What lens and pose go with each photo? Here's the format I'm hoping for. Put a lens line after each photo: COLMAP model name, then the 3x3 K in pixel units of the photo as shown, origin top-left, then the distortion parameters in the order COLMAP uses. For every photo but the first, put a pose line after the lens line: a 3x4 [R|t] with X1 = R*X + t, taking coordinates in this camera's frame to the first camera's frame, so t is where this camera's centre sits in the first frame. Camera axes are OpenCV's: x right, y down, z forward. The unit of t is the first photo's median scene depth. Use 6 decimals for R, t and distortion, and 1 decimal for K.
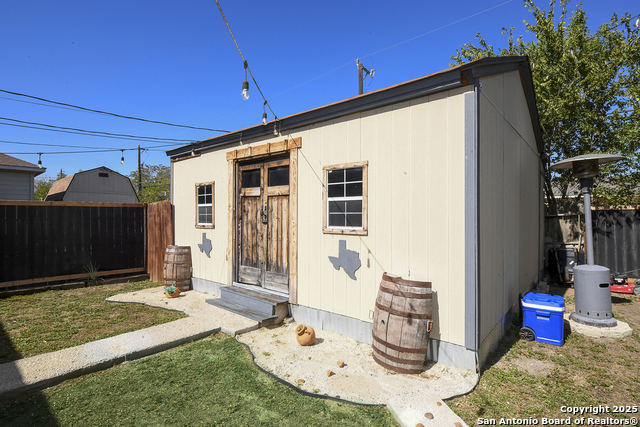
lens RADIAL K [[301.5, 0, 303.6], [0, 301.5, 207.9], [0, 0, 1]] dist [-0.007917, -0.003014]
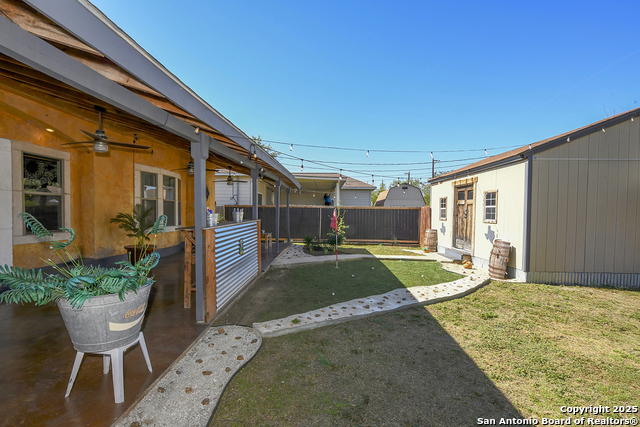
lens RADIAL K [[301.5, 0, 316.9], [0, 301.5, 218.6], [0, 0, 1]] dist [-0.007917, -0.003014]
pose [[0.629092, 0.028497, -0.776808, 0.768328], [-0.001540, 0.999372, 0.035414, -0.013766], [0.777329, -0.021082, 0.628740, -0.985232]]
